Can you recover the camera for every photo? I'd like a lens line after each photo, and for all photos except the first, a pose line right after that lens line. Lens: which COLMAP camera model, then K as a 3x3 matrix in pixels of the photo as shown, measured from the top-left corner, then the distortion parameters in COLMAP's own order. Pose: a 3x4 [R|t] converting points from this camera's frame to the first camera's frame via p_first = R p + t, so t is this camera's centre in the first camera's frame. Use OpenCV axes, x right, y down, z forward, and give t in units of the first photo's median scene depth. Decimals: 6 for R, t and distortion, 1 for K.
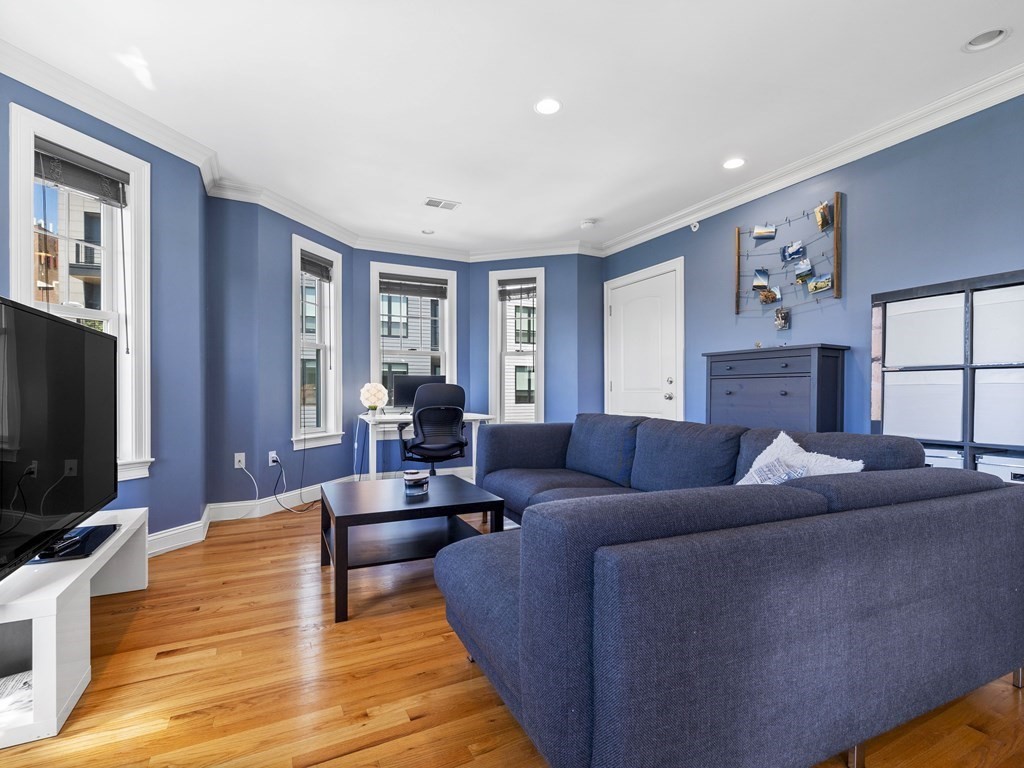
lens RADIAL K [[489.9, 0, 509.0], [0, 489.9, 388.5], [0, 0, 1]] dist [0.006060, -0.000838]
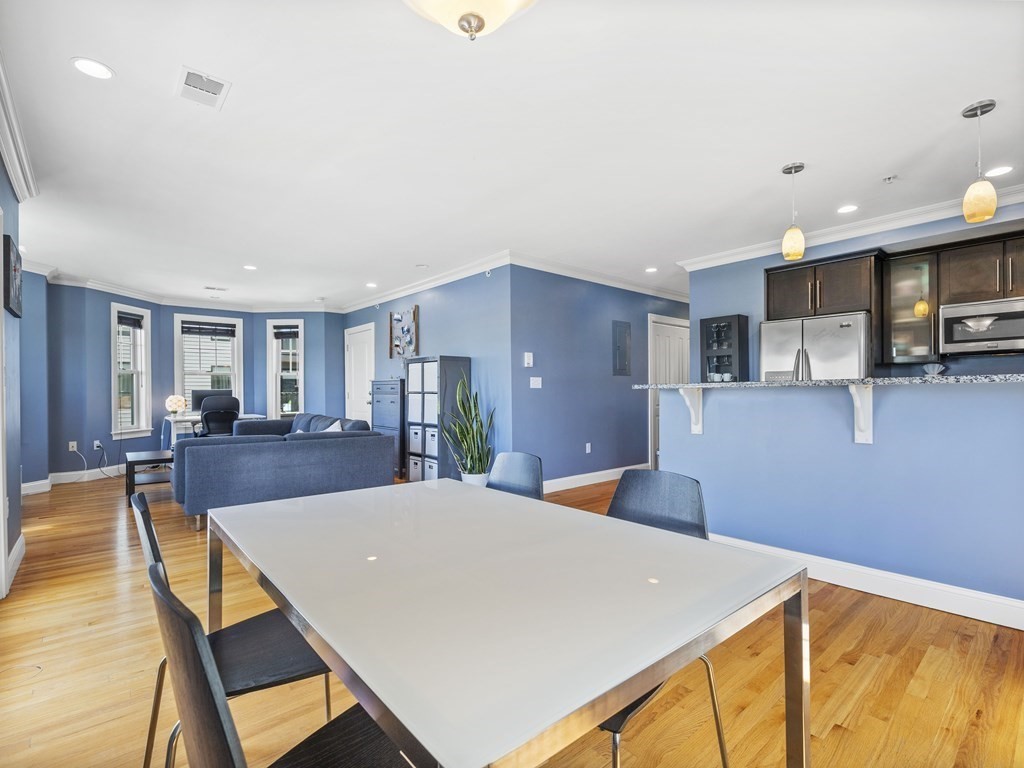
lens RADIAL K [[489.9, 0, 509.0], [0, 489.9, 388.5], [0, 0, 1]] dist [0.006060, -0.000838]
pose [[0.970672, -0.005266, 0.240349, 0.408270], [0.004426, 0.999982, 0.004035, -0.039066], [-0.240366, -0.002853, 0.970678, -0.819175]]
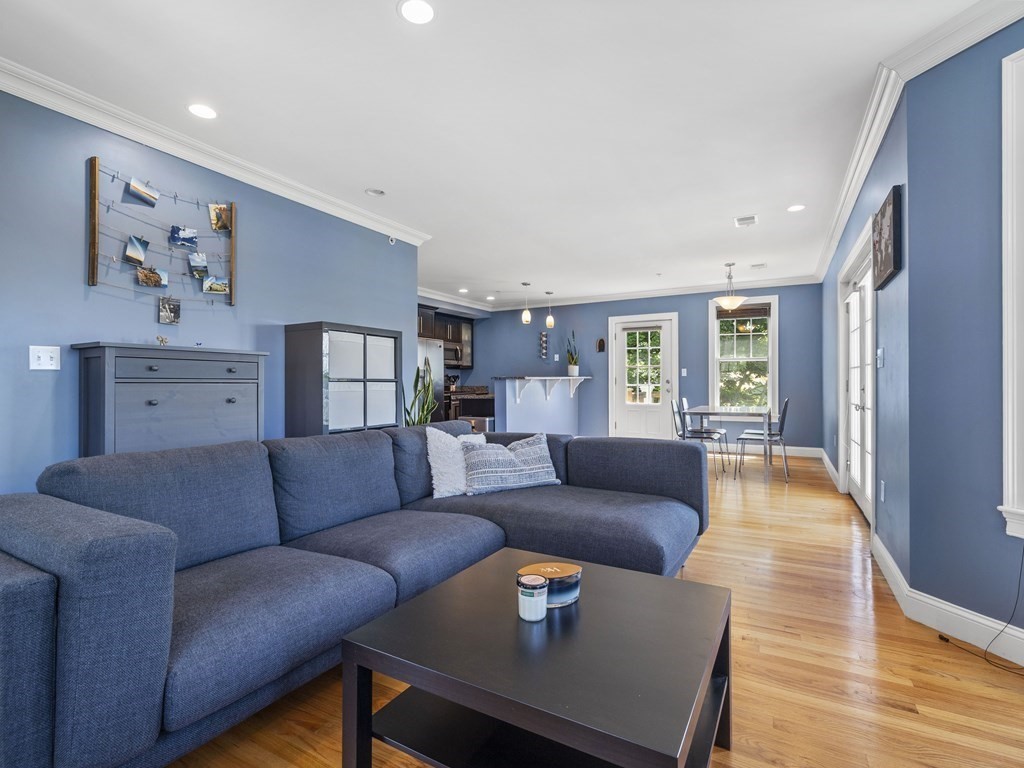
lens RADIAL K [[489.9, 0, 509.0], [0, 489.9, 388.5], [0, 0, 1]] dist [0.006060, -0.000838]
pose [[-0.567533, -0.007744, 0.823314, -0.372027], [-0.002487, 0.999967, 0.007691, -0.015896], [-0.823347, 0.002317, -0.567533, 0.823620]]
